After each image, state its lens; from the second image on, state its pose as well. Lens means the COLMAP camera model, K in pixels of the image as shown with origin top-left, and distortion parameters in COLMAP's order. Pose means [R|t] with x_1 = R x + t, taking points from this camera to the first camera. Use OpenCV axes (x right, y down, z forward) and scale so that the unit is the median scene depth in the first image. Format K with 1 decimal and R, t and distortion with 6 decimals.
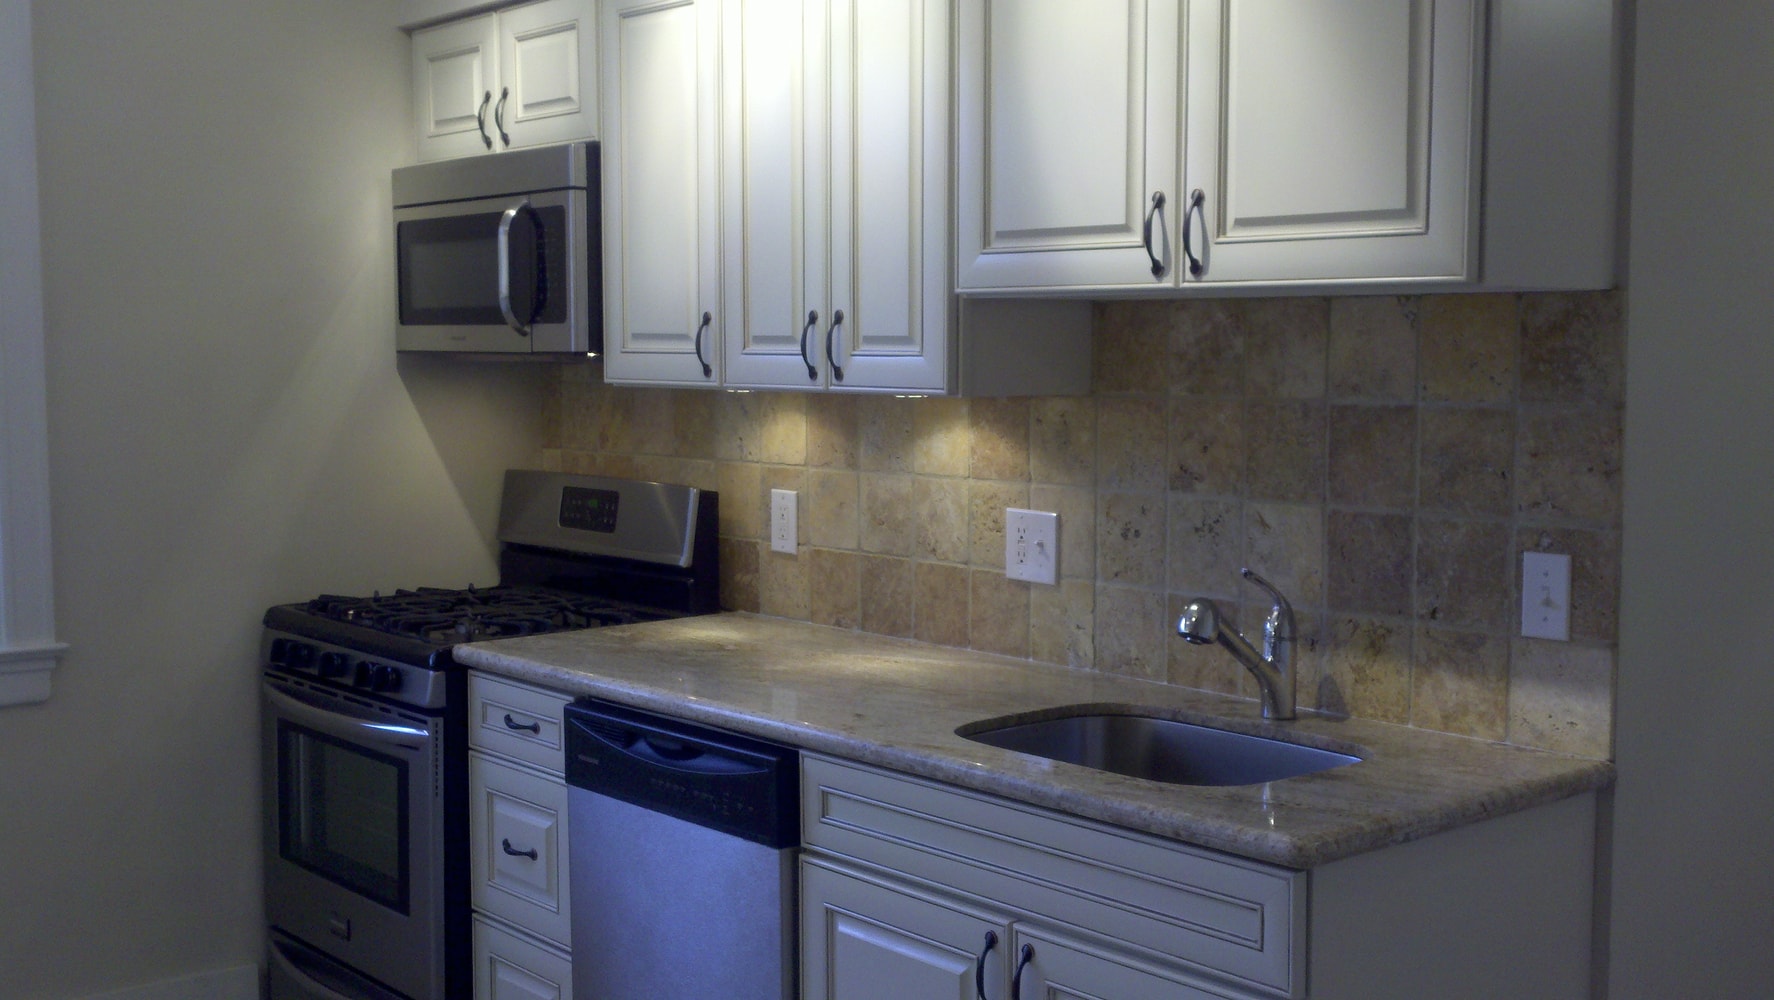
lens RADIAL K [[1926.9, 0, 941.5], [0, 1926.9, 517.9], [0, 0, 1]] dist [0.032640, -0.004023]
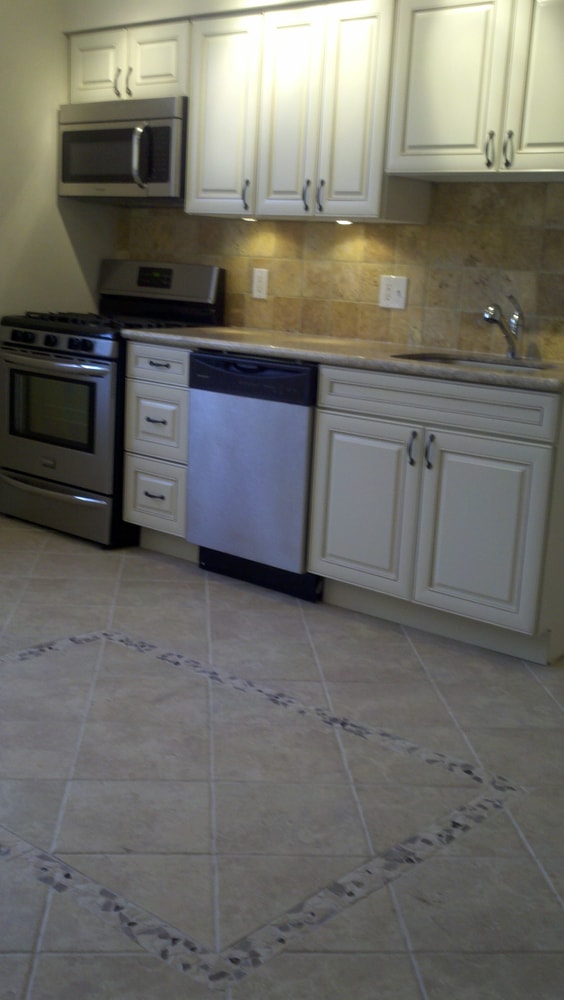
lens RADIAL K [[1083.4, 0, 282.0], [0, 1083.4, 500.0], [0, 0, 1]] dist [0.046479, -0.138190]
pose [[0.989198, 0.021663, 0.144979, -0.277148], [-0.040512, 0.990901, 0.128354, 0.103412], [-0.140879, -0.132841, 0.981074, -0.295161]]
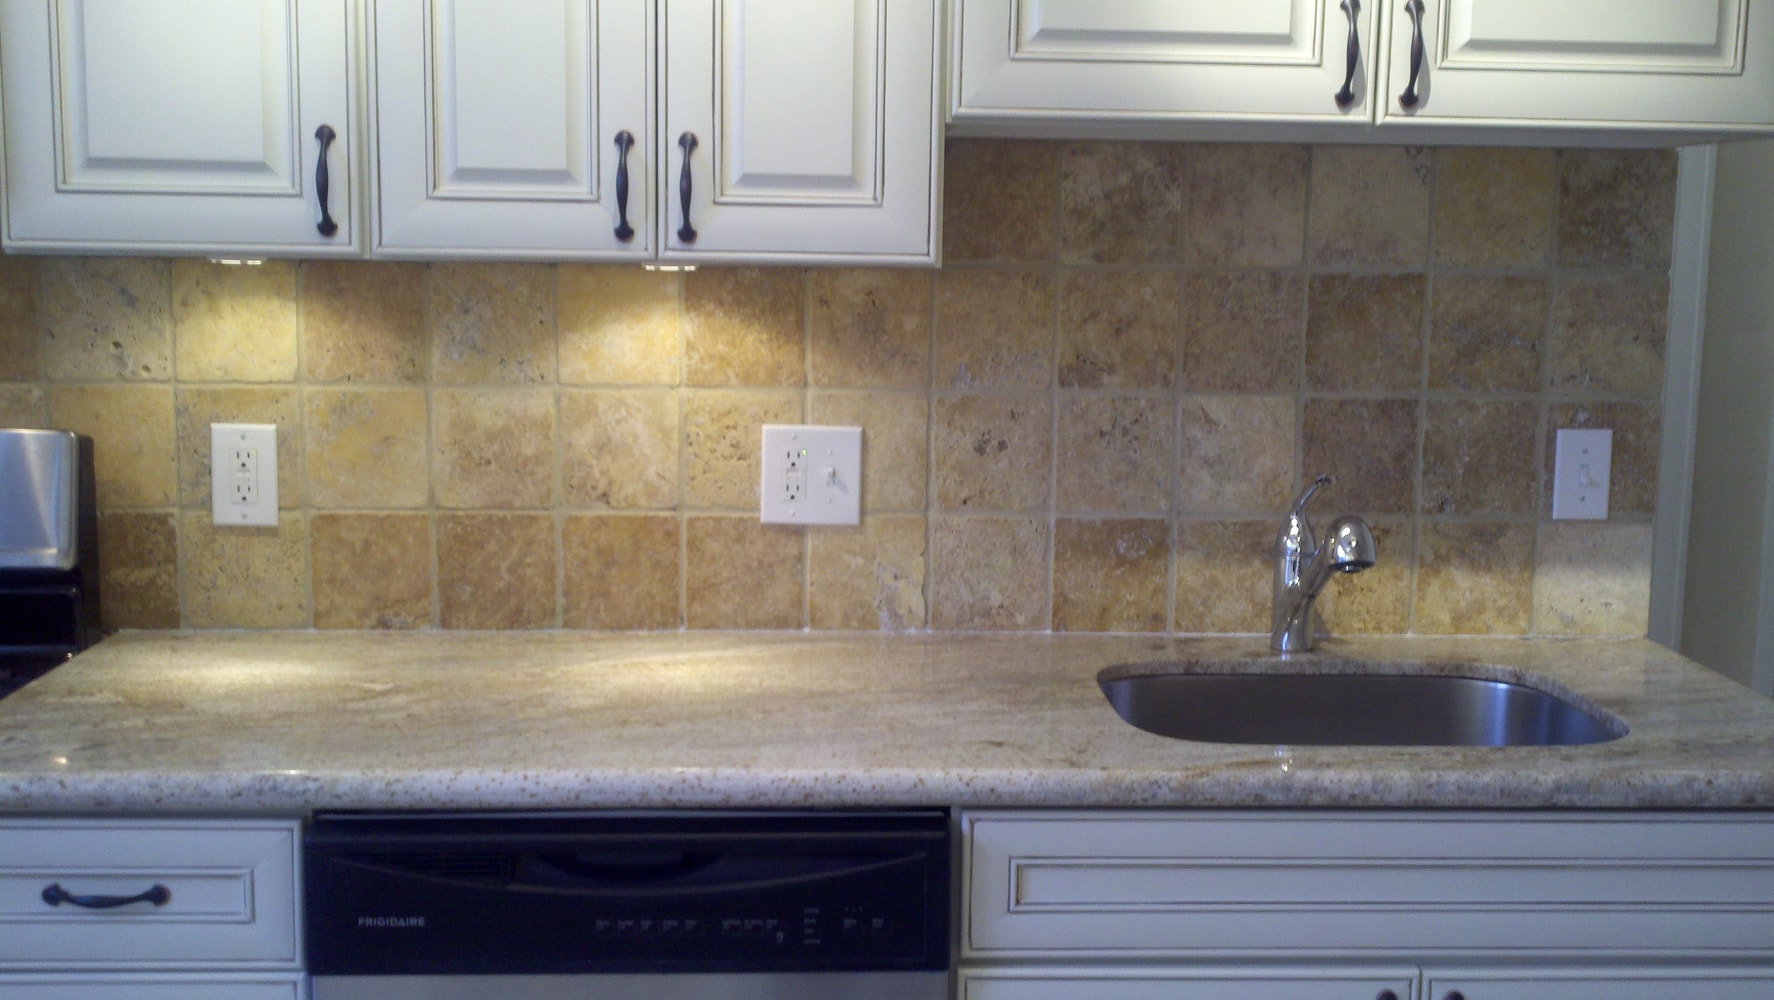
lens RADIAL K [[1917.5, 0, 799.7], [0, 1917.5, 506.4], [0, 0, 1]] dist [0.022943, -0.013638]
pose [[0.638673, -0.097388, 0.763290, -0.528103], [0.055850, 0.995209, 0.080247, -0.033121], [-0.767449, -0.008622, 0.641053, 0.561558]]
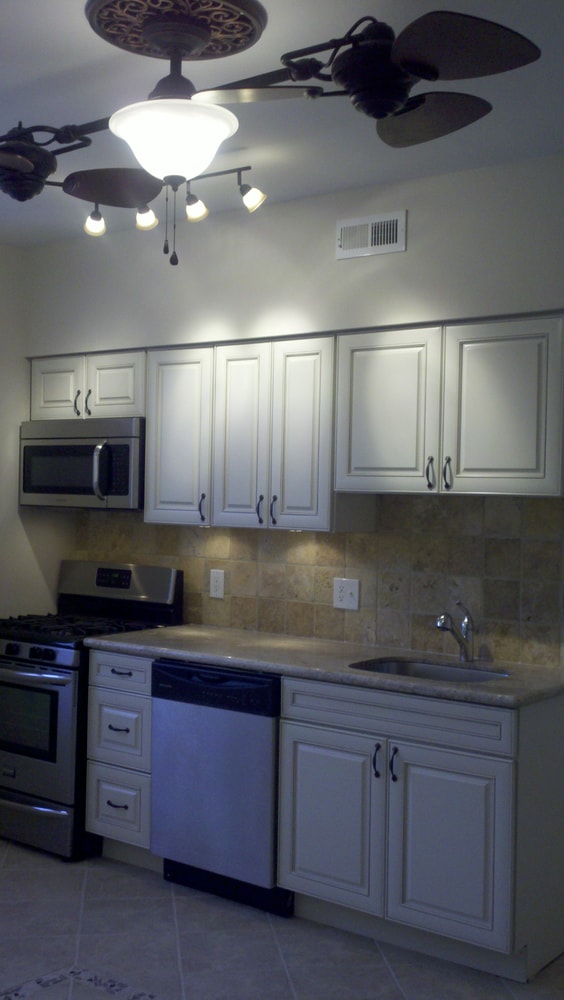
lens RADIAL K [[1083.4, 0, 282.0], [0, 1083.4, 500.0], [0, 0, 1]] dist [0.046479, -0.138190]
pose [[0.981197, 0.018261, 0.192141, -0.304878], [-0.002755, 0.996738, -0.080663, 0.007574], [-0.192988, 0.078617, 0.978047, -0.326554]]
